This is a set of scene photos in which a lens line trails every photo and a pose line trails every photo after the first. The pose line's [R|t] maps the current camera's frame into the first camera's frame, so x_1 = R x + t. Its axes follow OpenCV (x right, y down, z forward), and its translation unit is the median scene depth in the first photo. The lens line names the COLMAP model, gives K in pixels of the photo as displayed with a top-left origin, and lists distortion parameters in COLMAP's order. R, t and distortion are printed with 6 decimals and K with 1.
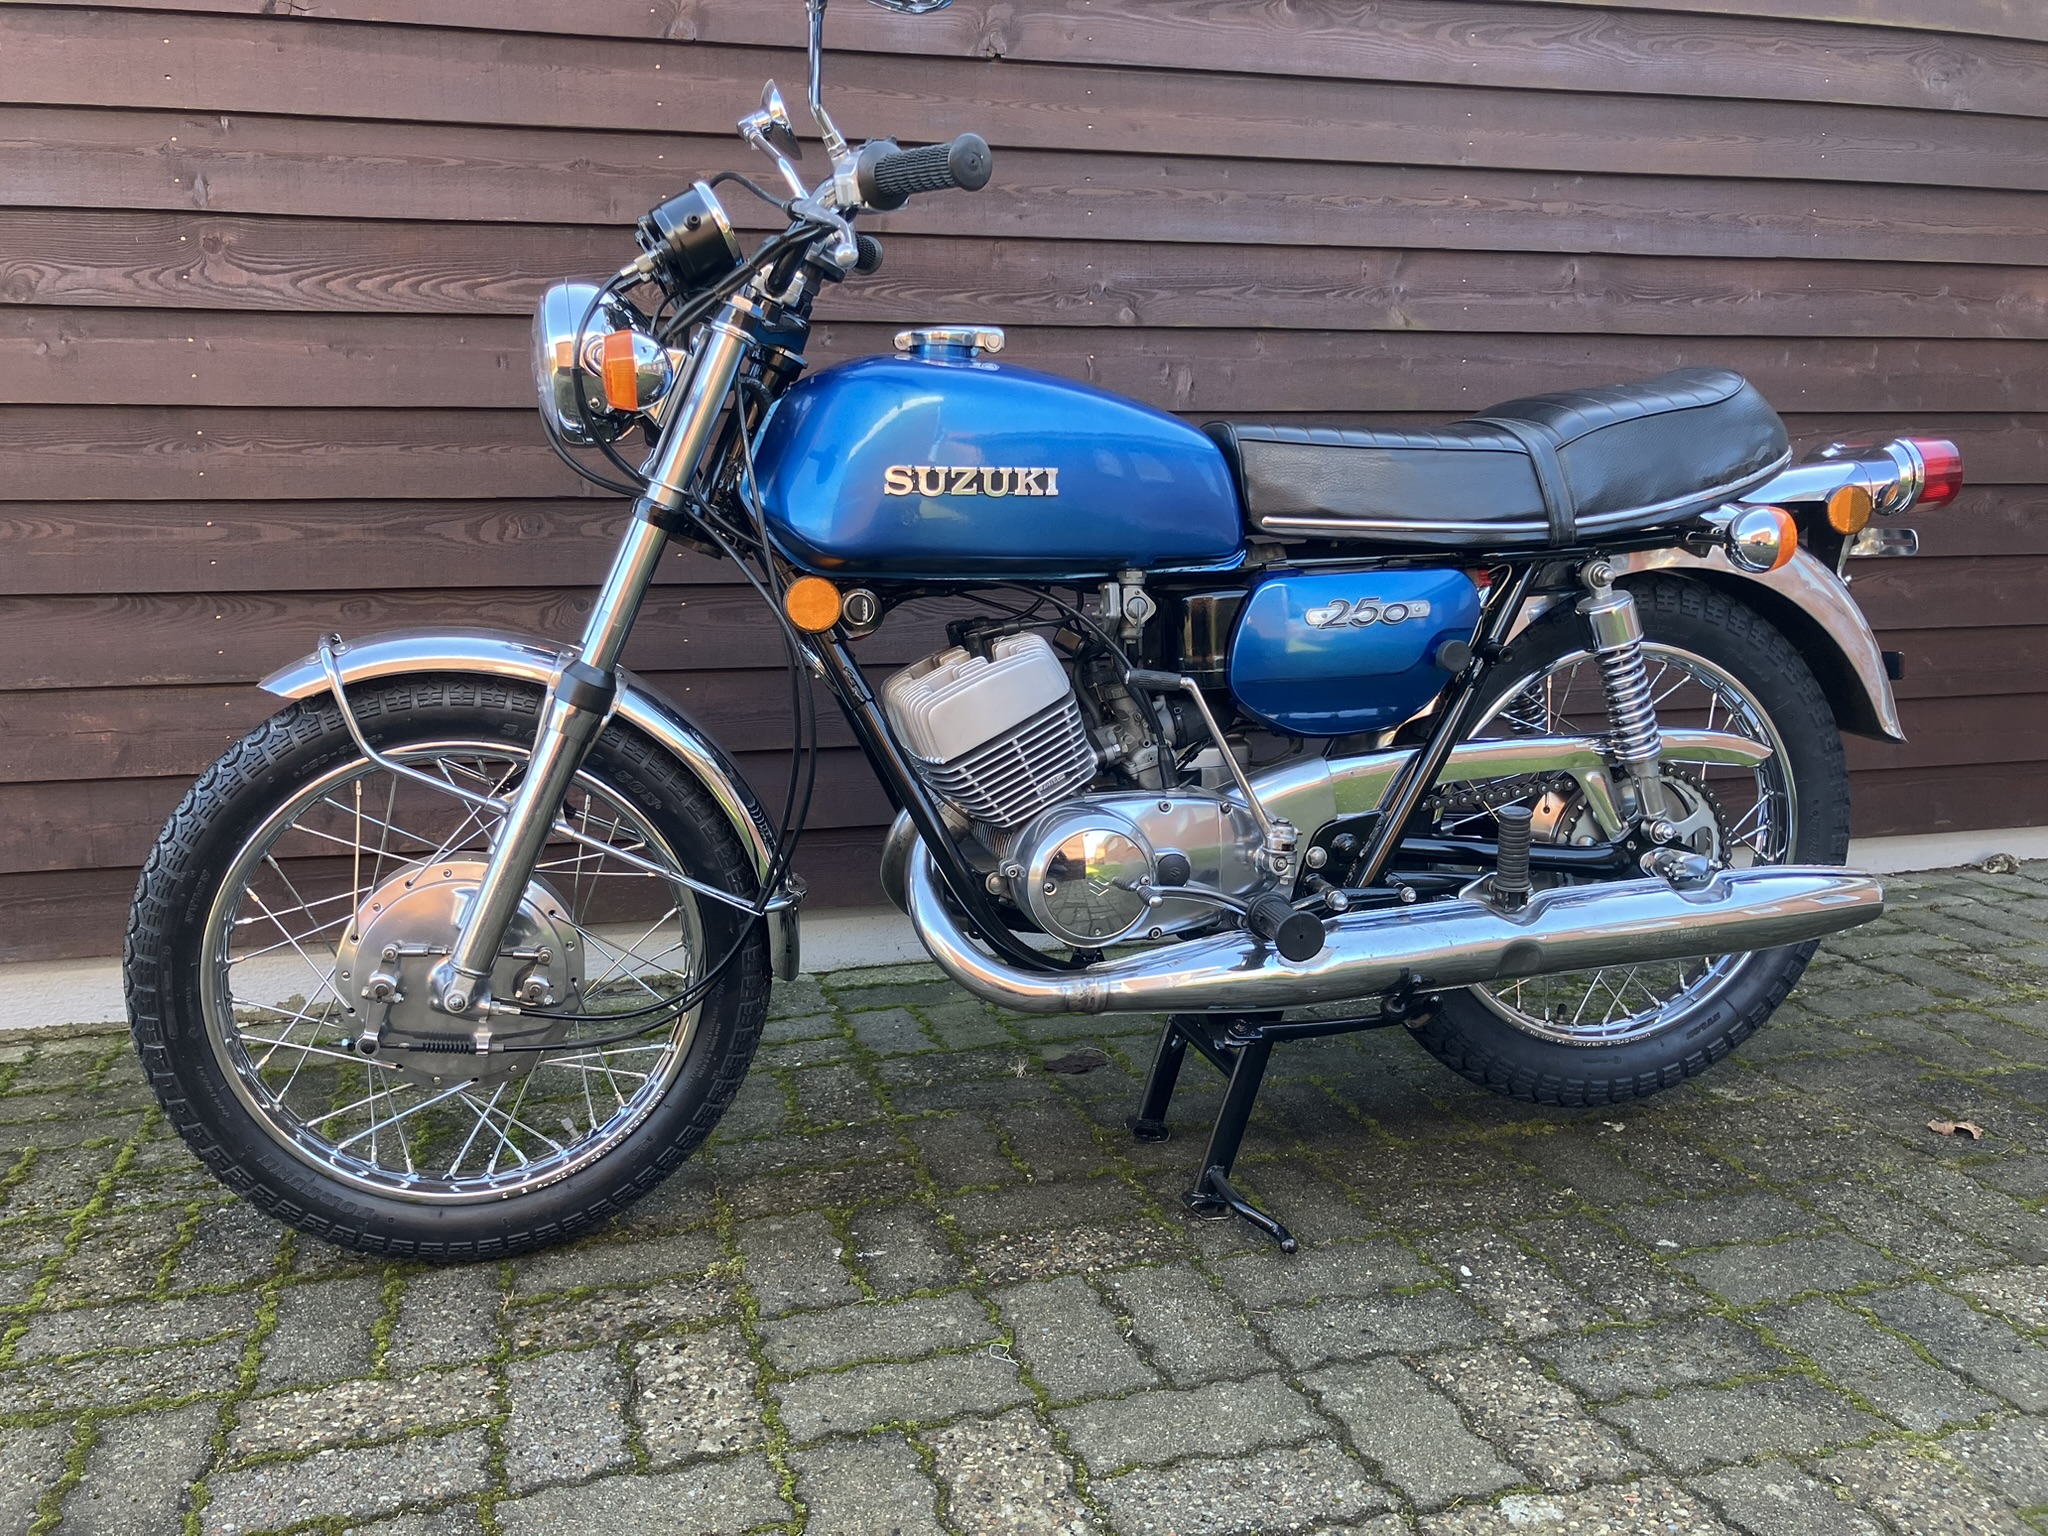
lens RADIAL K [[1705.7, 0, 1020.4], [0, 1705.7, 744.2], [0, 0, 1]] dist [-0.019655, 0.058534]
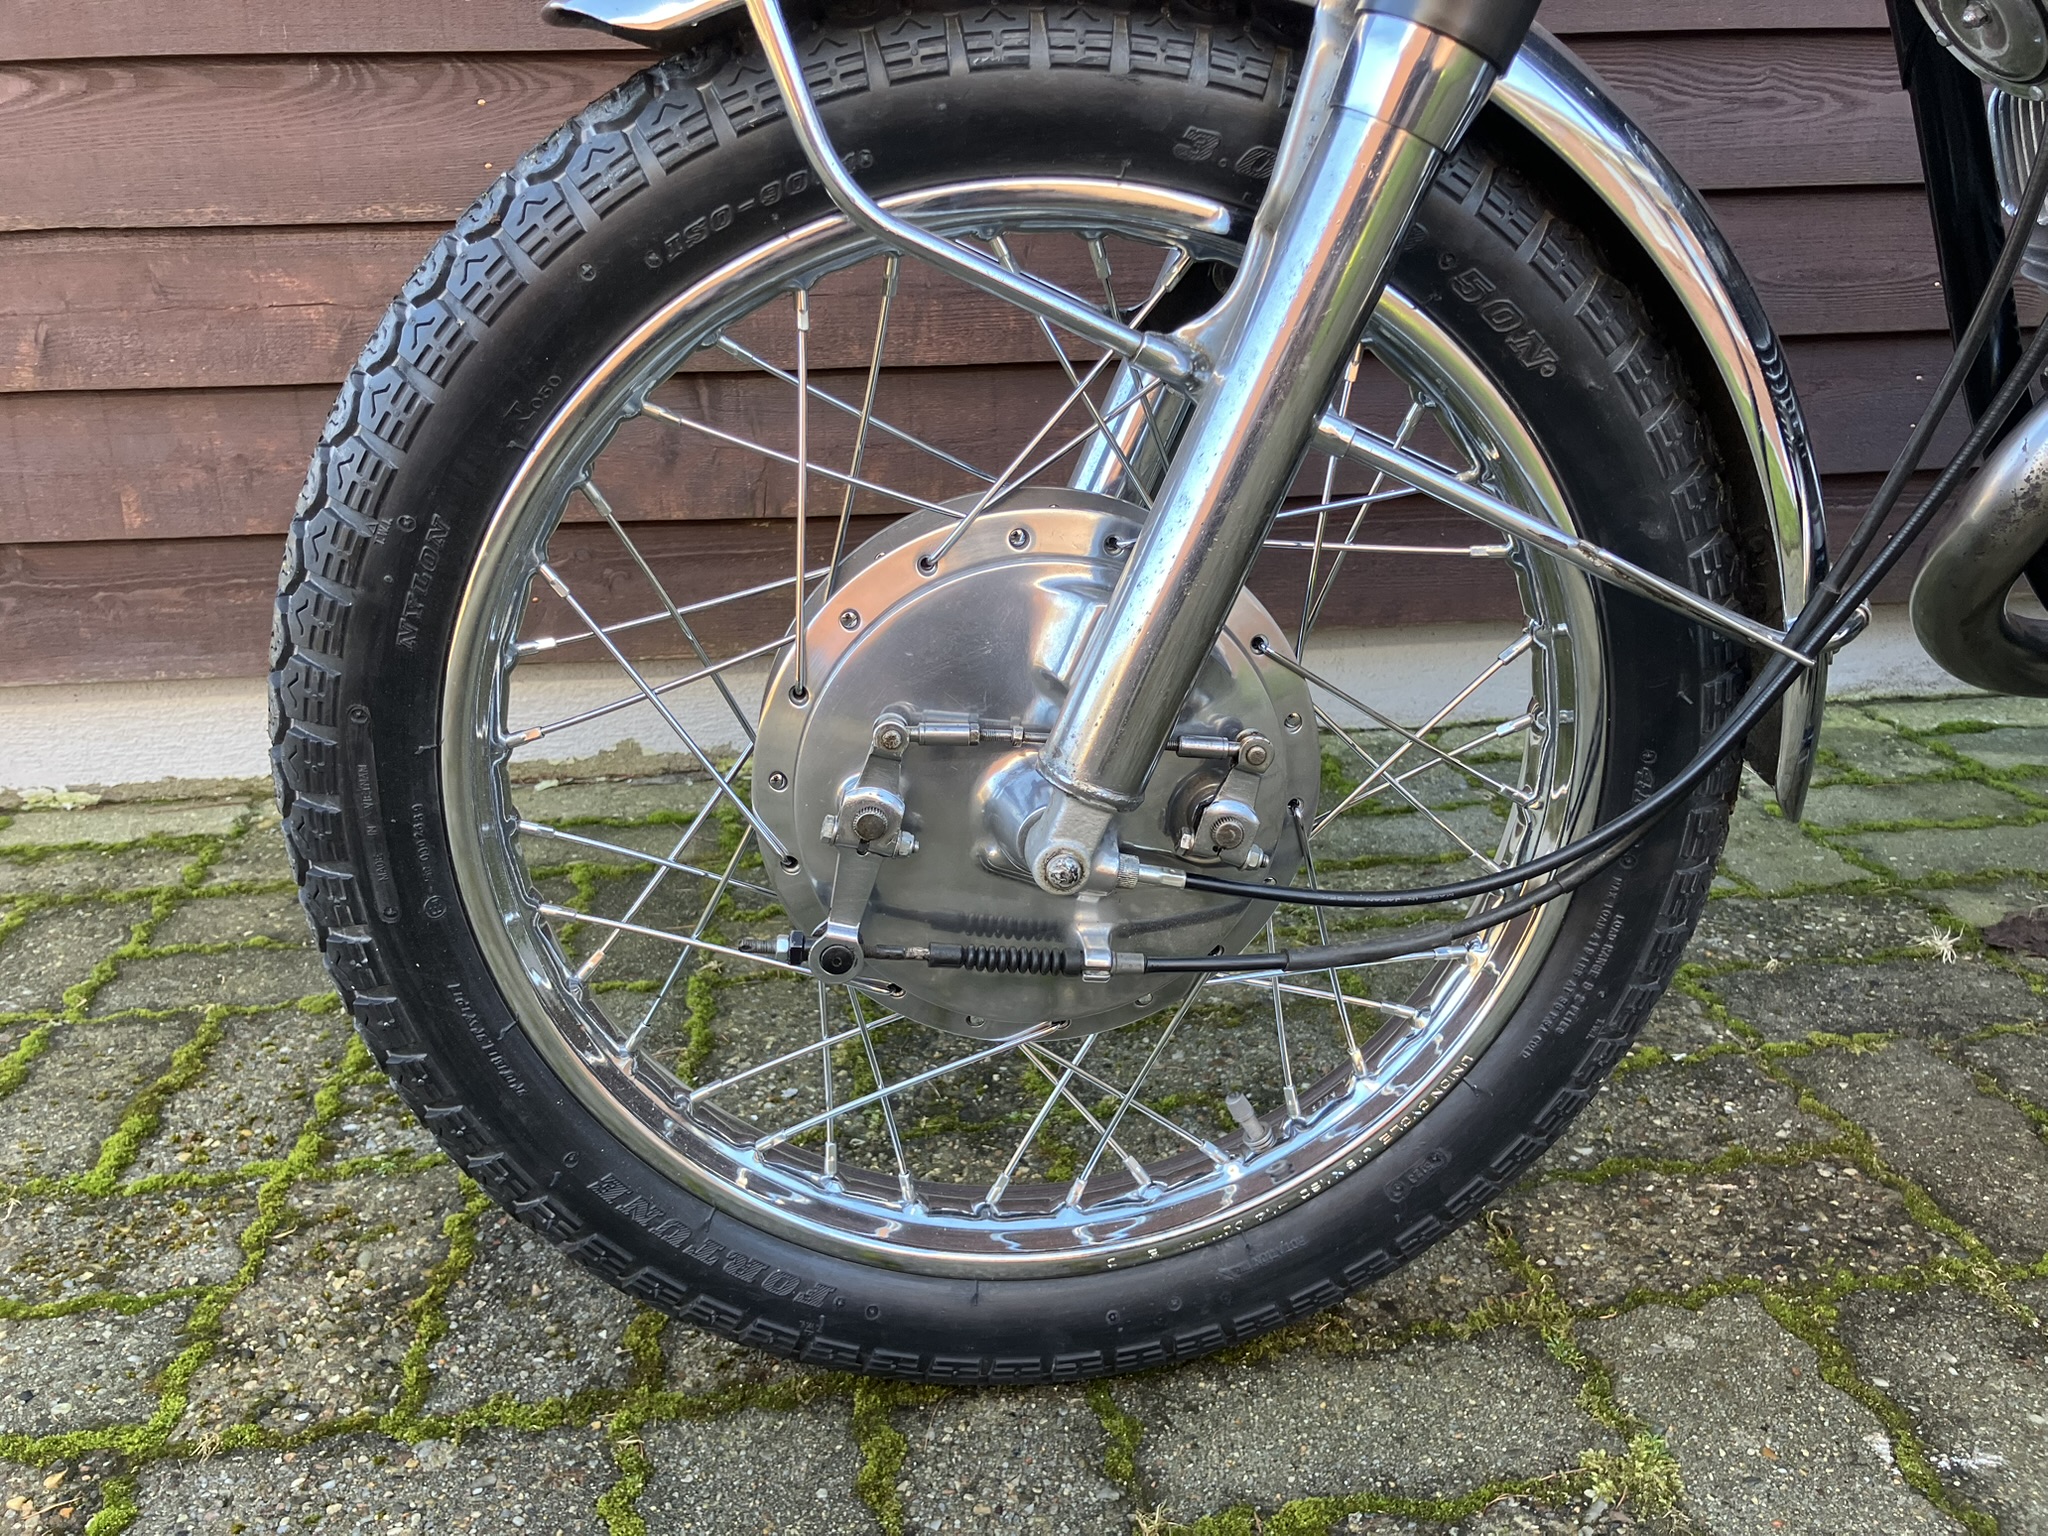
lens RADIAL K [[1696.3, 0, 1019.6], [0, 1696.3, 752.2], [0, 0, 1]] dist [0.007757, -0.000281]
pose [[0.987274, 0.038077, -0.154401, -0.256363], [-0.009894, 0.983738, 0.179334, 0.050783], [0.158719, -0.175525, 0.971596, 0.570114]]
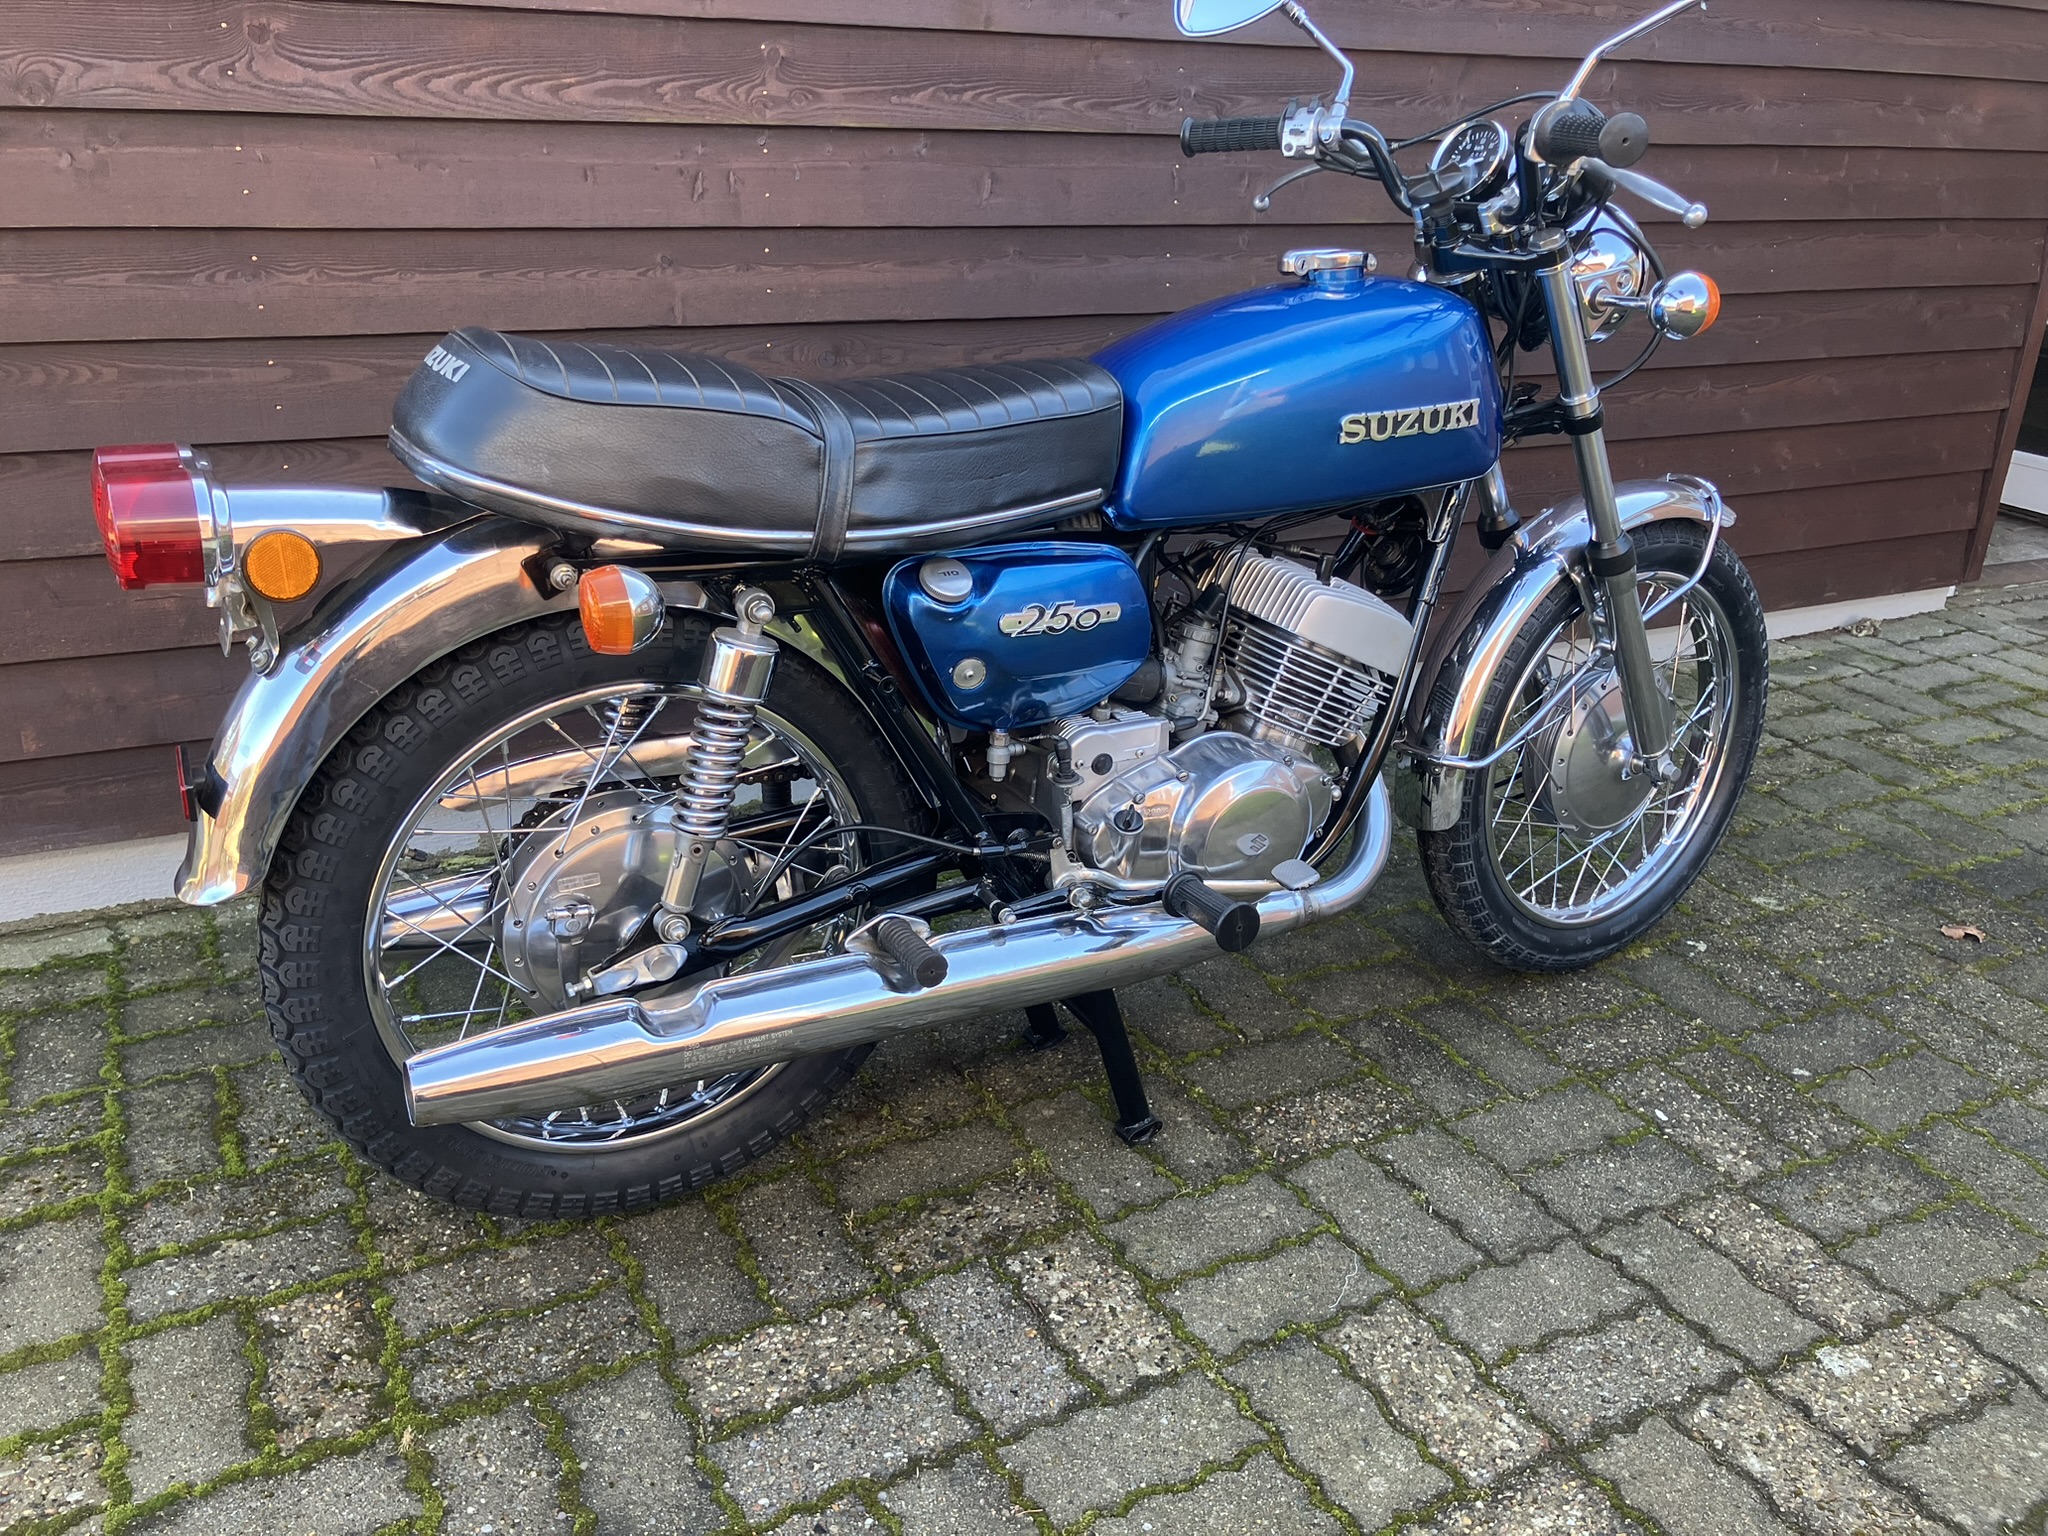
lens RADIAL K [[1696.3, 0, 1019.6], [0, 1696.3, 752.2], [0, 0, 1]] dist [0.007757, -0.000281]
pose [[0.978591, -0.037820, 0.202310, -0.373357], [-0.009480, 0.973646, 0.227867, -0.182449], [-0.205596, -0.224906, 0.952443, 0.040796]]
